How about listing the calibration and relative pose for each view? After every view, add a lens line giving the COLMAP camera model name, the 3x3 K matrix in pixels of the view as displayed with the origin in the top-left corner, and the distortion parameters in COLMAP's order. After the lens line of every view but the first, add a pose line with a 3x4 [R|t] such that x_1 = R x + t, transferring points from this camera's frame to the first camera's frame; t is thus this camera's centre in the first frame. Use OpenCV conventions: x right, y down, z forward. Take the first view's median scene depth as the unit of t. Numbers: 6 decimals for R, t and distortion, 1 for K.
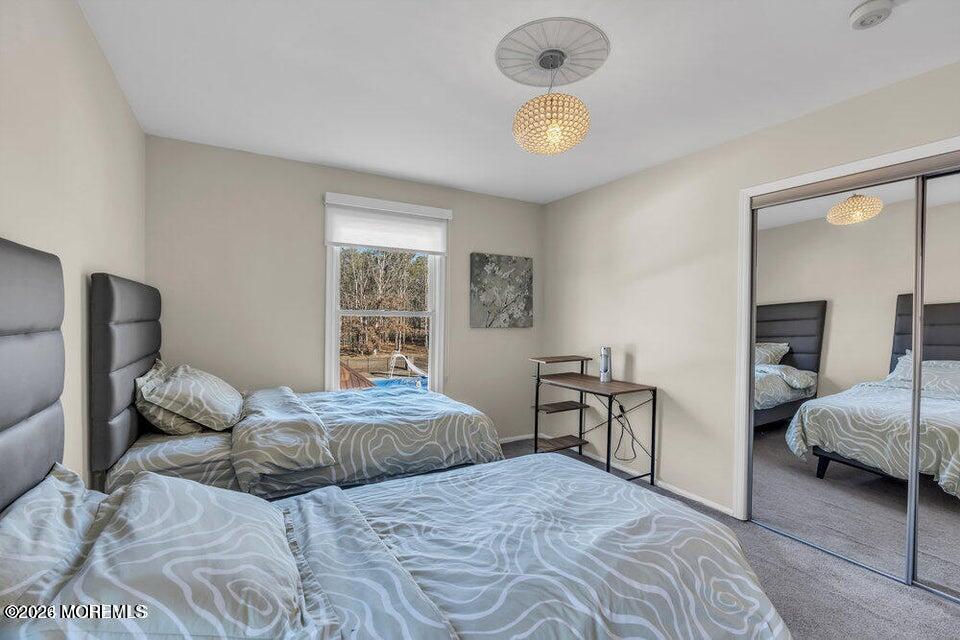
lens RADIAL K [[433.6, 0, 482.1], [0, 433.6, 319.4], [0, 0, 1]] dist [-0.009389, -0.000024]
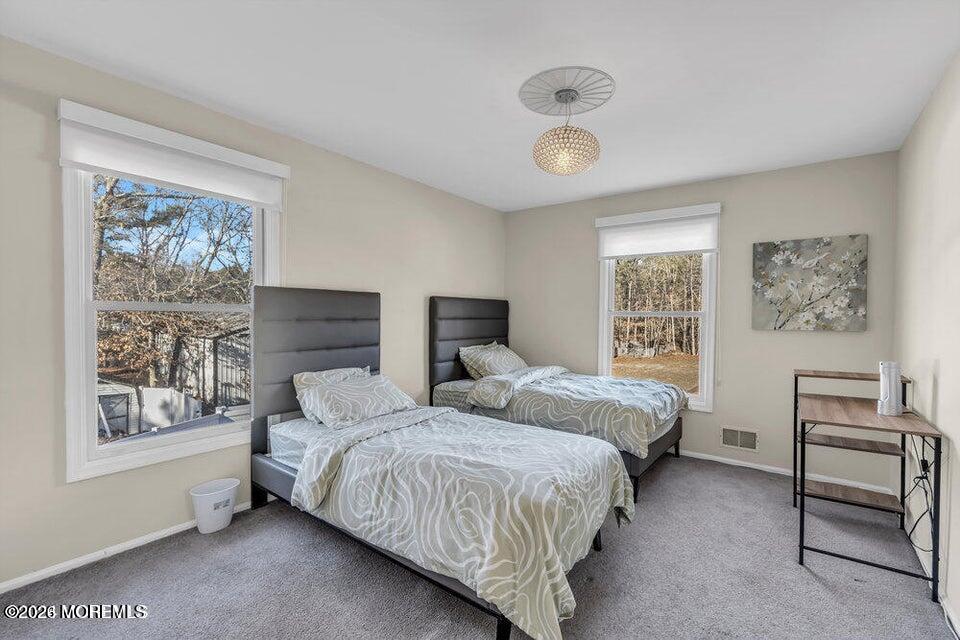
lens RADIAL K [[433.6, 0, 481.7], [0, 433.6, 320.5], [0, 0, 1]] dist [-0.009389, -0.000024]
pose [[0.390323, 0.000813, -0.920678, 0.559396], [-0.009558, 0.999949, -0.003170, 0.008963], [0.920629, 0.010037, 0.390311, 0.161207]]
